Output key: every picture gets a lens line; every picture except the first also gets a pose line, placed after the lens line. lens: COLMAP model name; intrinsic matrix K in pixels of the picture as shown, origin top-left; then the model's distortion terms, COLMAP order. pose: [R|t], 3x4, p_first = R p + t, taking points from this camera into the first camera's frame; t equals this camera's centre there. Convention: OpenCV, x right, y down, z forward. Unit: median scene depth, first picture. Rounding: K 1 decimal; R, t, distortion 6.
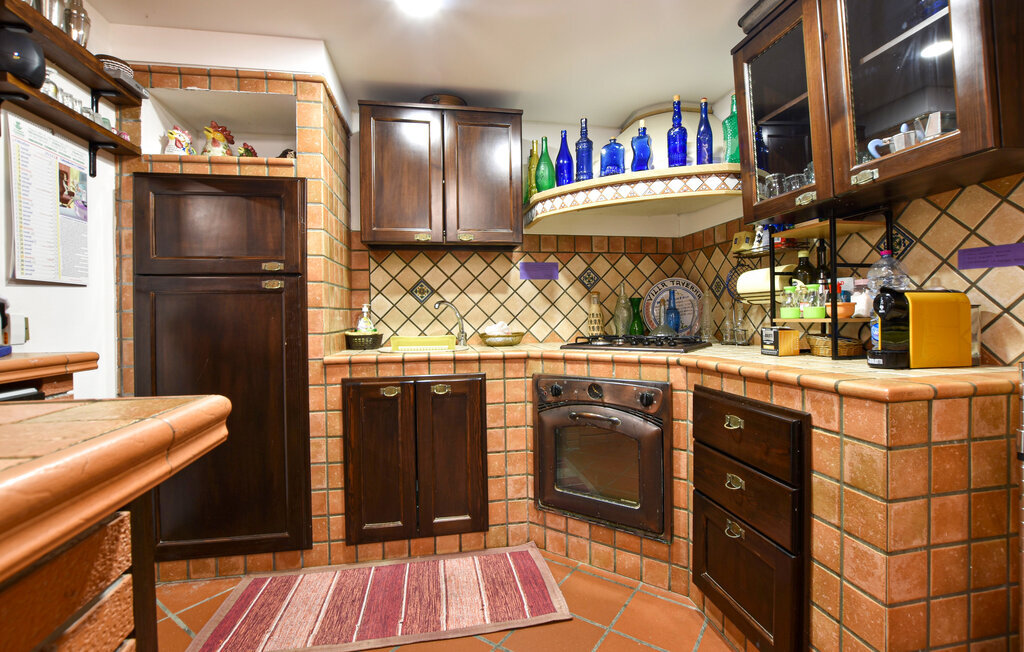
lens RADIAL K [[451.8, 0, 515.7], [0, 451.8, 316.5], [0, 0, 1]] dist [-0.027125, 0.000610]
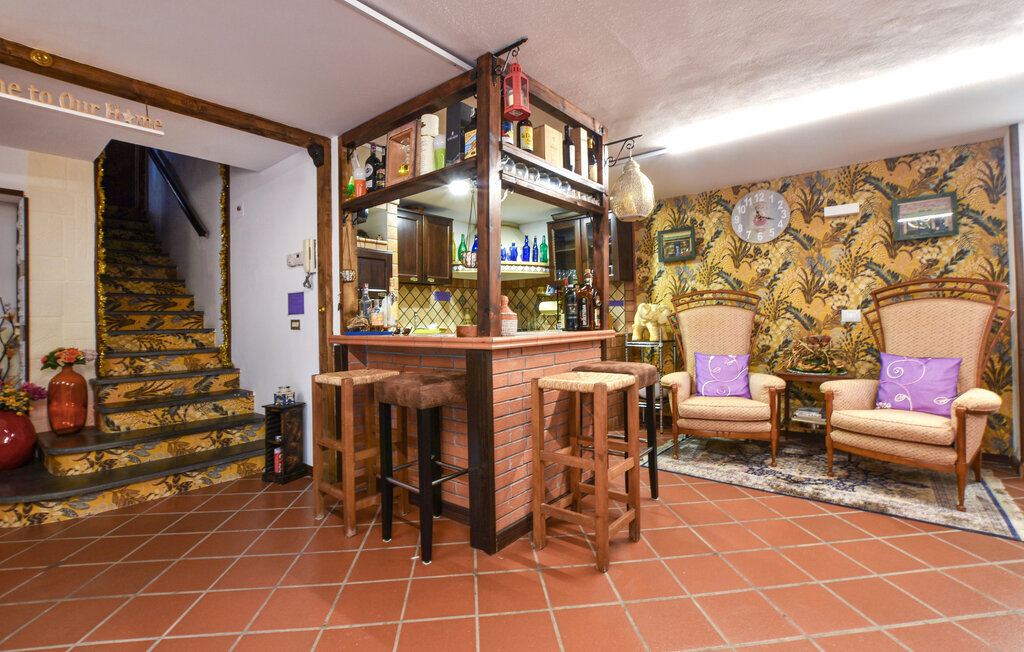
lens RADIAL K [[451.8, 0, 515.7], [0, 451.8, 316.5], [0, 0, 1]] dist [-0.027125, 0.000610]
pose [[0.755838, 0.005604, 0.654735, -1.309932], [0.005233, 0.999880, -0.014599, 0.017454], [-0.654738, 0.014460, 0.755717, -0.860440]]
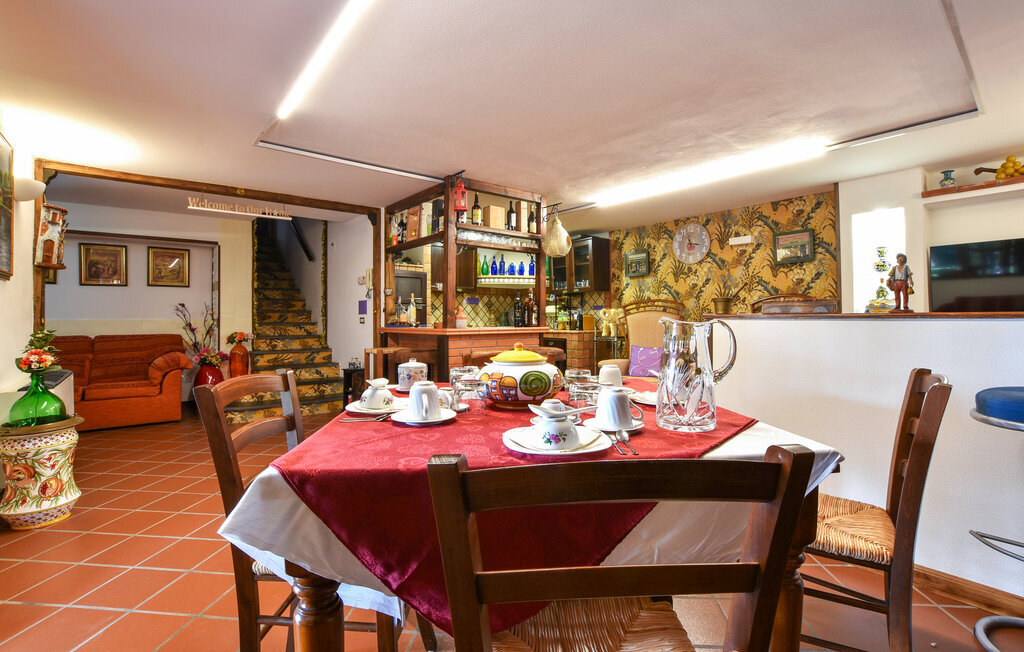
lens RADIAL K [[468.4, 0, 515.0], [0, 468.4, 316.3], [0, 0, 1]] dist [-0.032553, 0.000089]
pose [[0.871128, 0.015047, 0.490825, -1.408928], [-0.010711, 0.999875, -0.011644, 0.016809], [-0.490938, 0.004887, 0.871181, -1.915393]]
